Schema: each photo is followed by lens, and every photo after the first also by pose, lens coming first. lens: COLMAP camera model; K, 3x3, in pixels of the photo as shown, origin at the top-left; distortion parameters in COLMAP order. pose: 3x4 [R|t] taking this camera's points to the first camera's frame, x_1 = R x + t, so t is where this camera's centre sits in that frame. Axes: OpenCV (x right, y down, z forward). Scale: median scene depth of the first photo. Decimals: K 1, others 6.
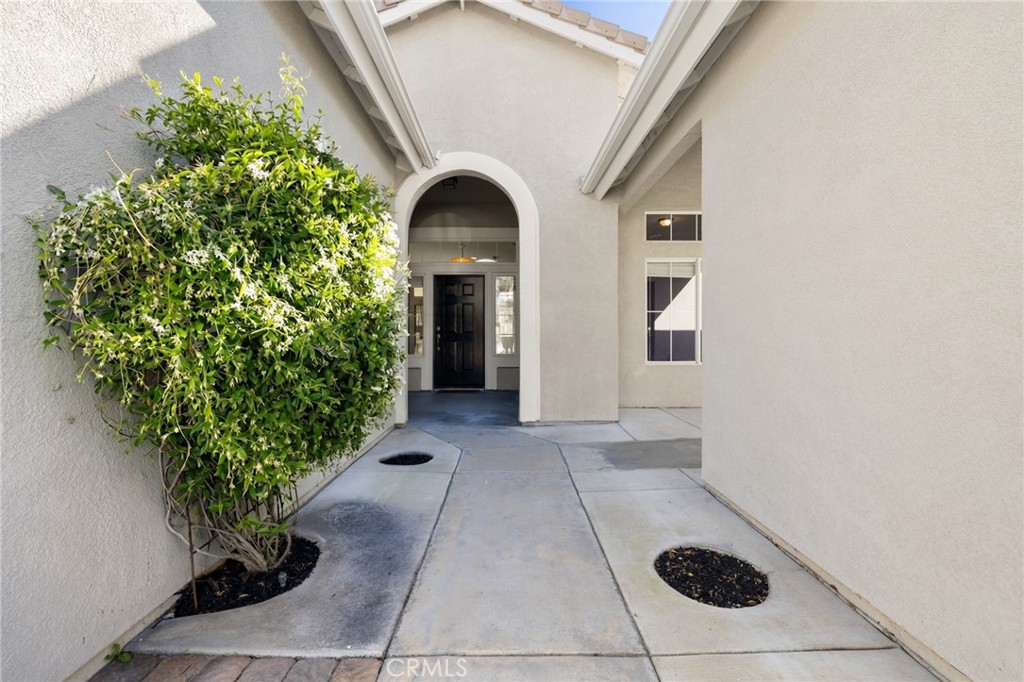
lens RADIAL K [[428.4, 0, 512.4], [0, 428.4, 337.1], [0, 0, 1]] dist [0.001835, -0.000083]
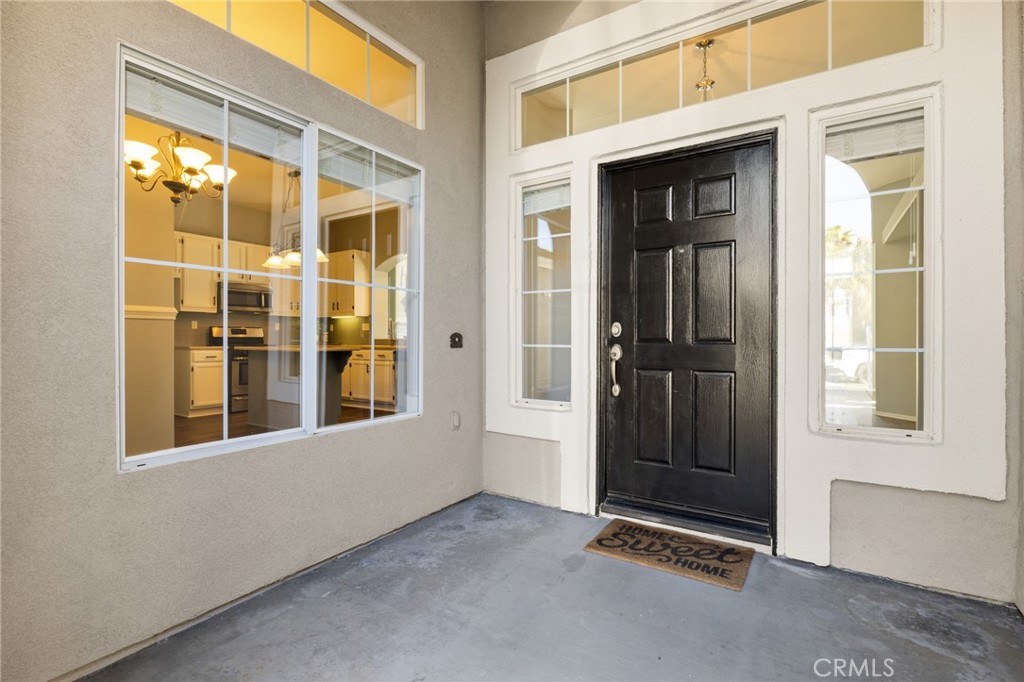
lens RADIAL K [[480.1, 0, 507.5], [0, 480.1, 341.2], [0, 0, 1]] dist [-0.000922, -0.000741]
pose [[0.822813, 0.002528, -0.568307, -0.038572], [-0.009536, 0.999911, -0.009359, -0.008453], [0.568232, 0.013120, 0.822764, 0.800478]]
